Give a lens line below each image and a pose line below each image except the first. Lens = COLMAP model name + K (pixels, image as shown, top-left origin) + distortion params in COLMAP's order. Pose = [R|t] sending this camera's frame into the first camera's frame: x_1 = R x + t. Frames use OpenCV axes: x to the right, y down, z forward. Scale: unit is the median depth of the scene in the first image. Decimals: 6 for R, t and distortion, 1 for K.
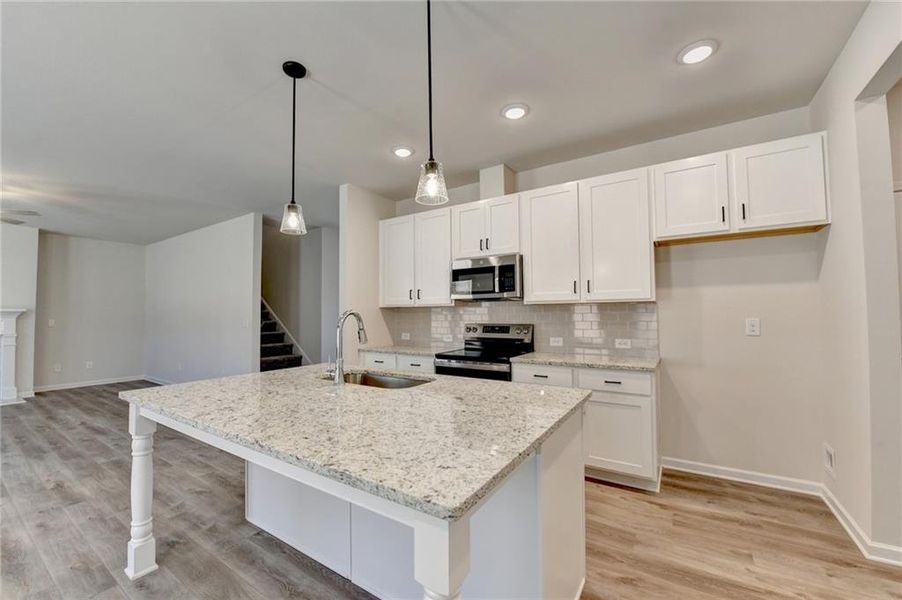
lens RADIAL K [[361.1, 0, 444.6], [0, 361.1, 301.2], [0, 0, 1]] dist [-0.014178, -0.002137]
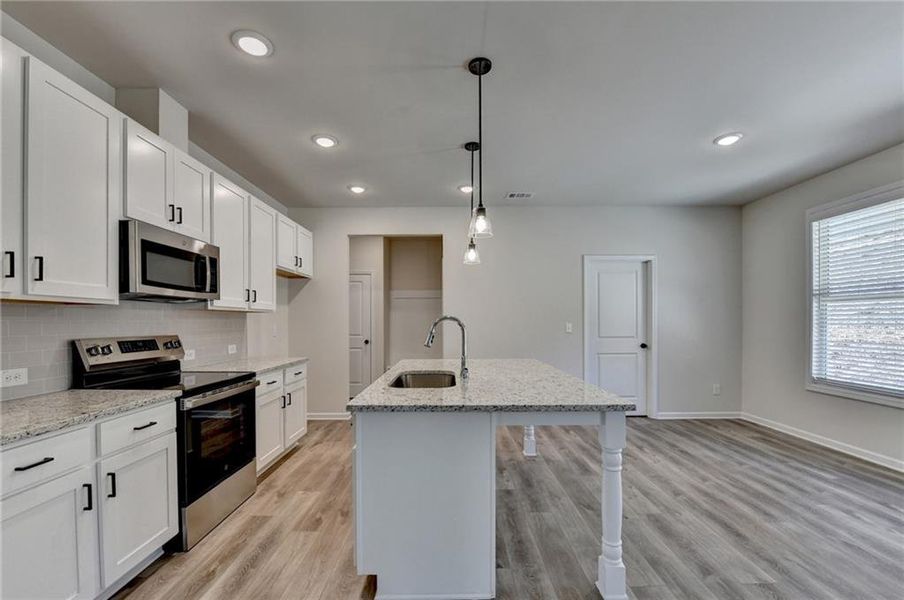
lens RADIAL K [[371.5, 0, 447.4], [0, 371.5, 326.4], [0, 0, 1]] dist [-0.015672, -0.001940]
pose [[-0.549423, 0.002335, 0.835541, -0.752945], [-0.018775, 0.999709, -0.015140, 0.048987], [-0.835334, -0.024006, -0.549219, 1.004638]]
